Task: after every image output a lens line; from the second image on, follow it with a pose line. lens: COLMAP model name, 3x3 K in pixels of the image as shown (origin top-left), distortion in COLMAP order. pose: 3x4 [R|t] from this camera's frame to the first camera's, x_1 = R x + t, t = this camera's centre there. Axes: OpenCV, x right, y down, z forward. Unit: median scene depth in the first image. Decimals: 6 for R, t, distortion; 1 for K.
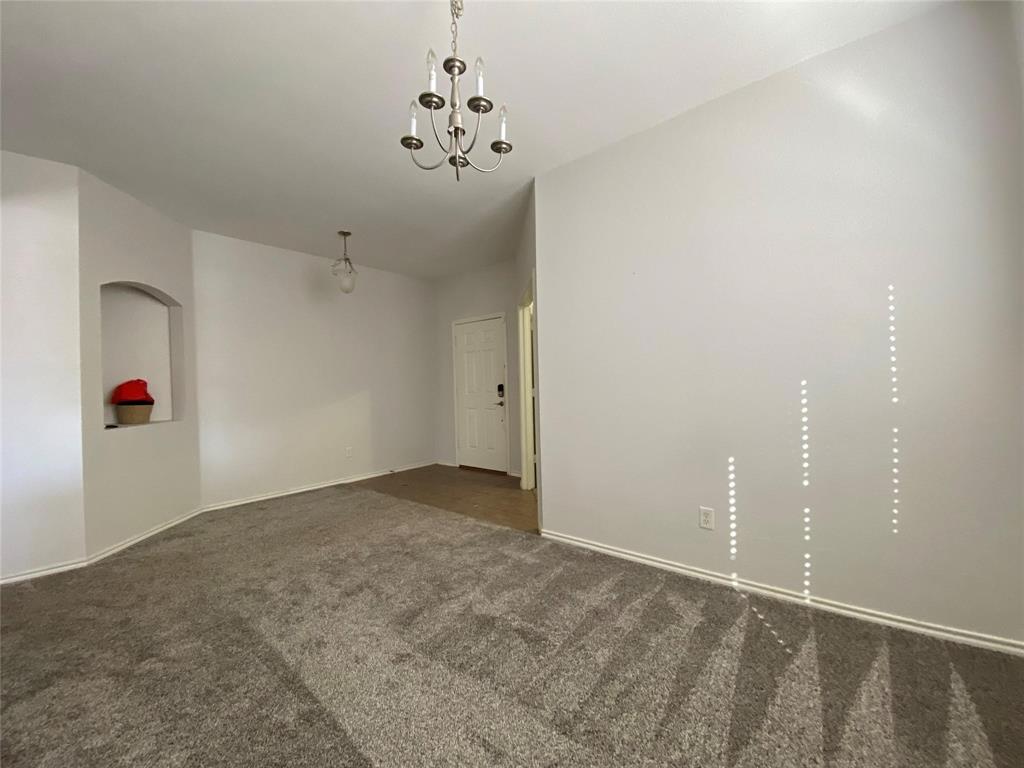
lens RADIAL K [[421.6, 0, 512.5], [0, 421.6, 383.5], [0, 0, 1]] dist [0.000778, -0.001386]
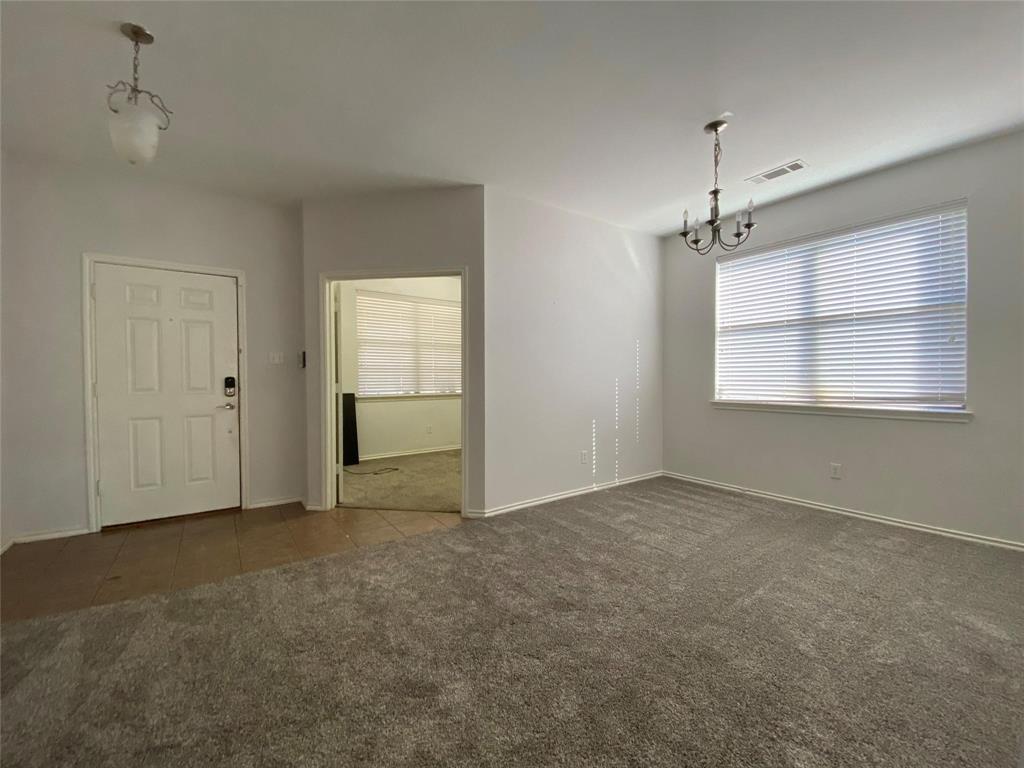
lens RADIAL K [[421.6, 0, 505.5], [0, 421.6, 386.3], [0, 0, 1]] dist [0.000778, -0.001386]
pose [[0.225217, 0.011021, 0.974246, -0.881197], [-0.001724, 0.999939, -0.010913, 0.034153], [-0.974307, 0.000778, 0.225222, 0.637614]]
